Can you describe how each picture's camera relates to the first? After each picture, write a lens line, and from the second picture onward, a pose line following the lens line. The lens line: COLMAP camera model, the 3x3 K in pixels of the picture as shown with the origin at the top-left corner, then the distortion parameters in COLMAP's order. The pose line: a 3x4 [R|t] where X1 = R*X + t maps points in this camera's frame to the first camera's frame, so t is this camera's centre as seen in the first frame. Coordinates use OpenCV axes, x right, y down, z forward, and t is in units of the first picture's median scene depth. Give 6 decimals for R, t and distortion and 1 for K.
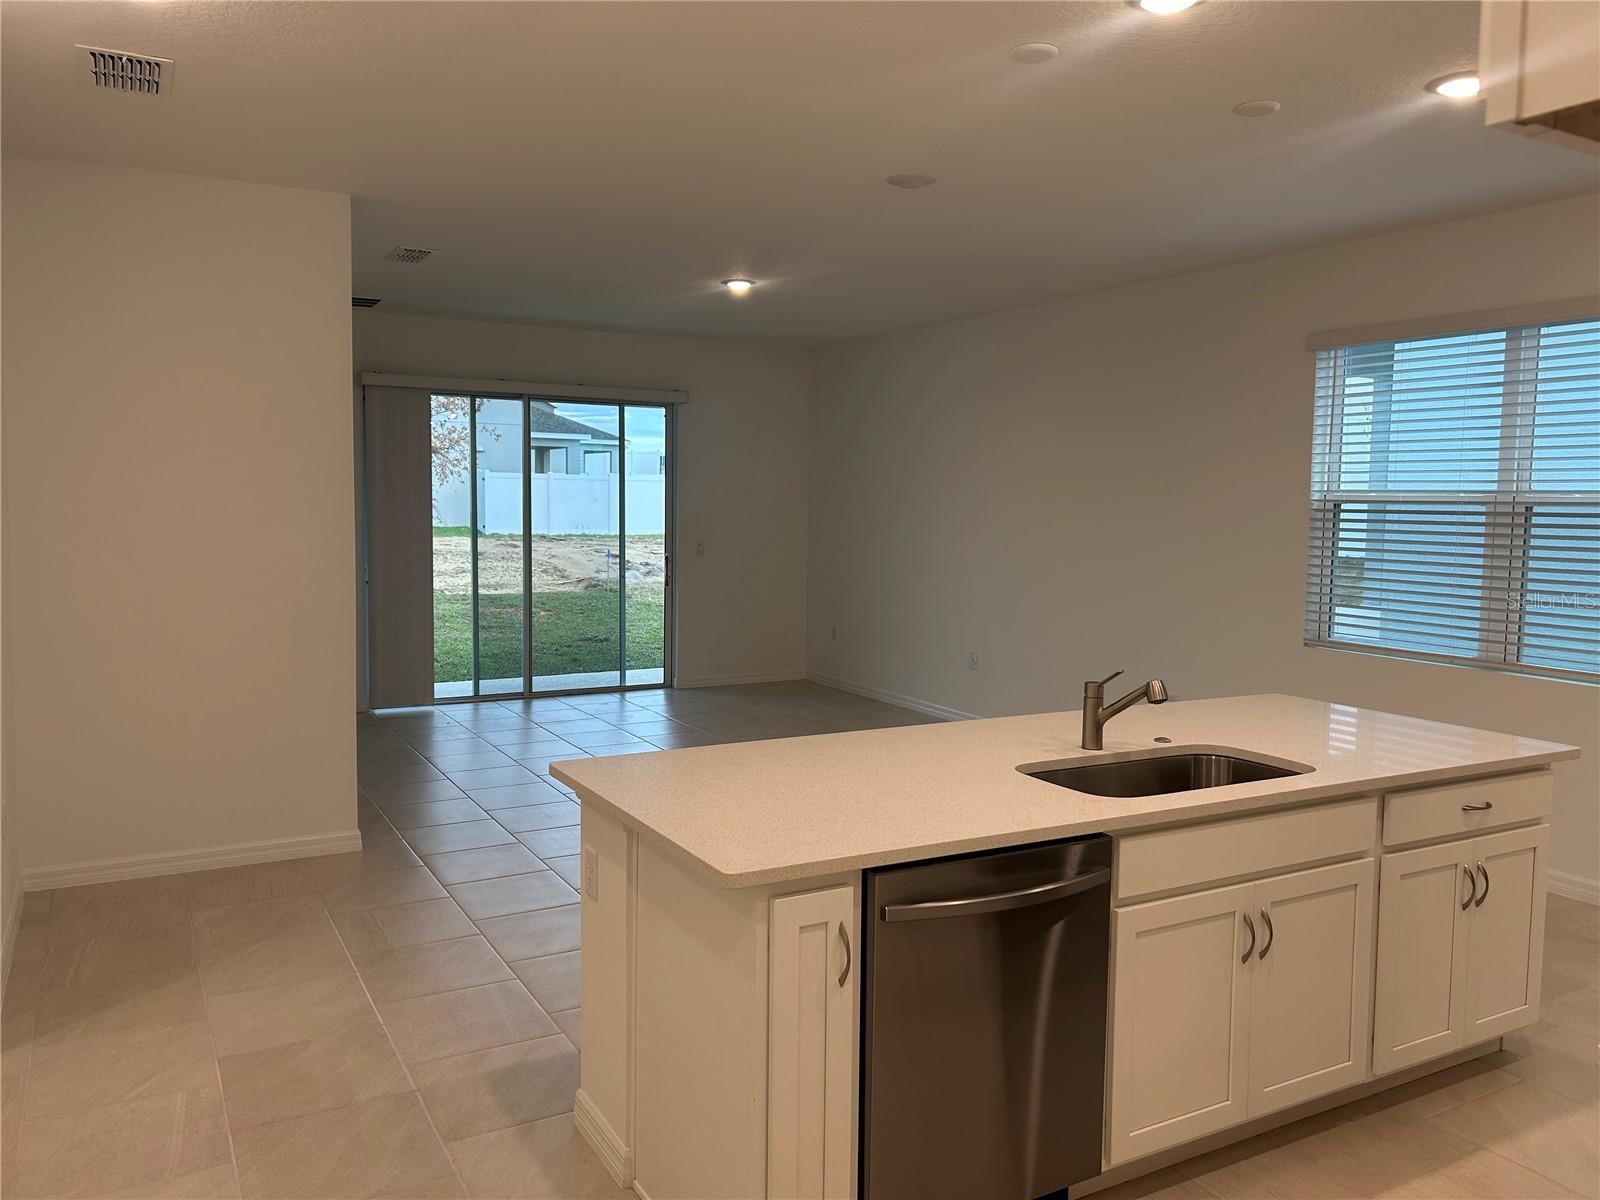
lens RADIAL K [[1207.3, 0, 800.0], [0, 1207.3, 600.0], [0, 0, 1]] dist [0.044764, -0.003065]
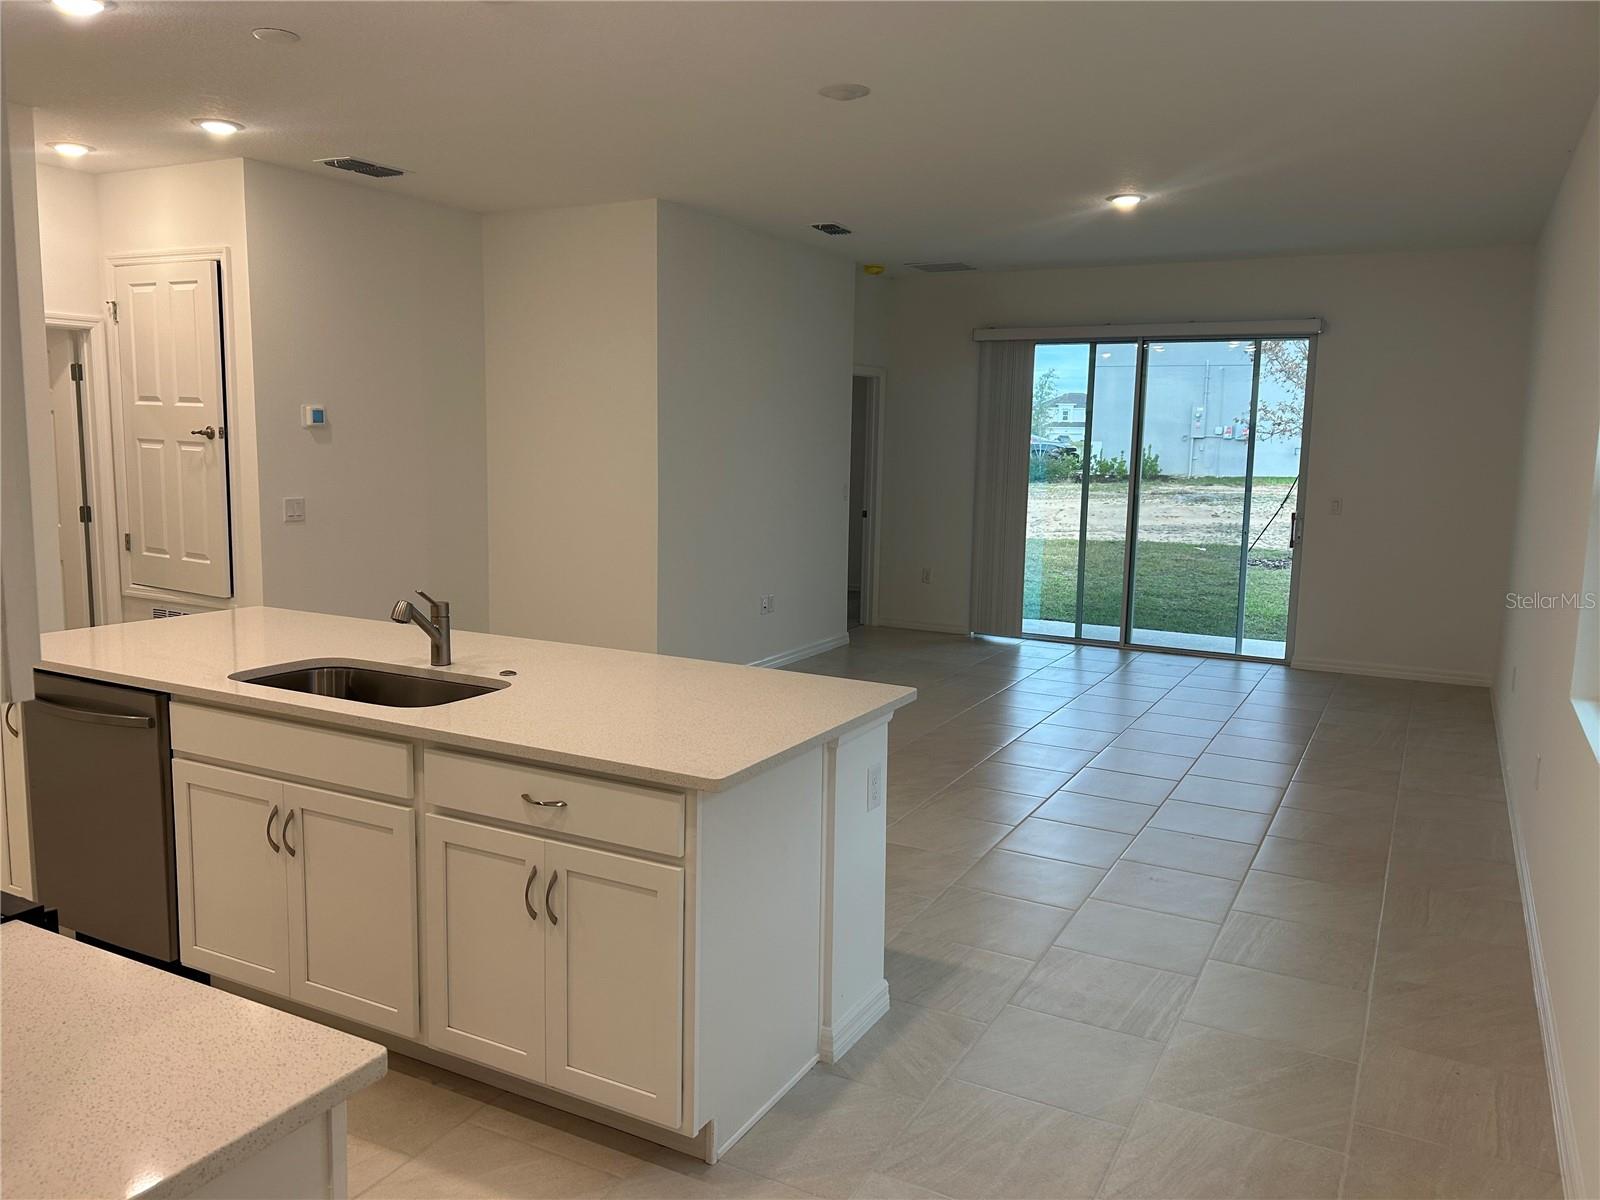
lens RADIAL K [[1211.1, 0, 800.0], [0, 1211.1, 600.0], [0, 0, 1]] dist [0.039103, -0.059829]
pose [[0.530394, 0.113165, -0.840164, 0.468438], [-0.084986, 0.993156, 0.080120, -0.015319], [0.843480, 0.028906, 0.536382, 0.253882]]
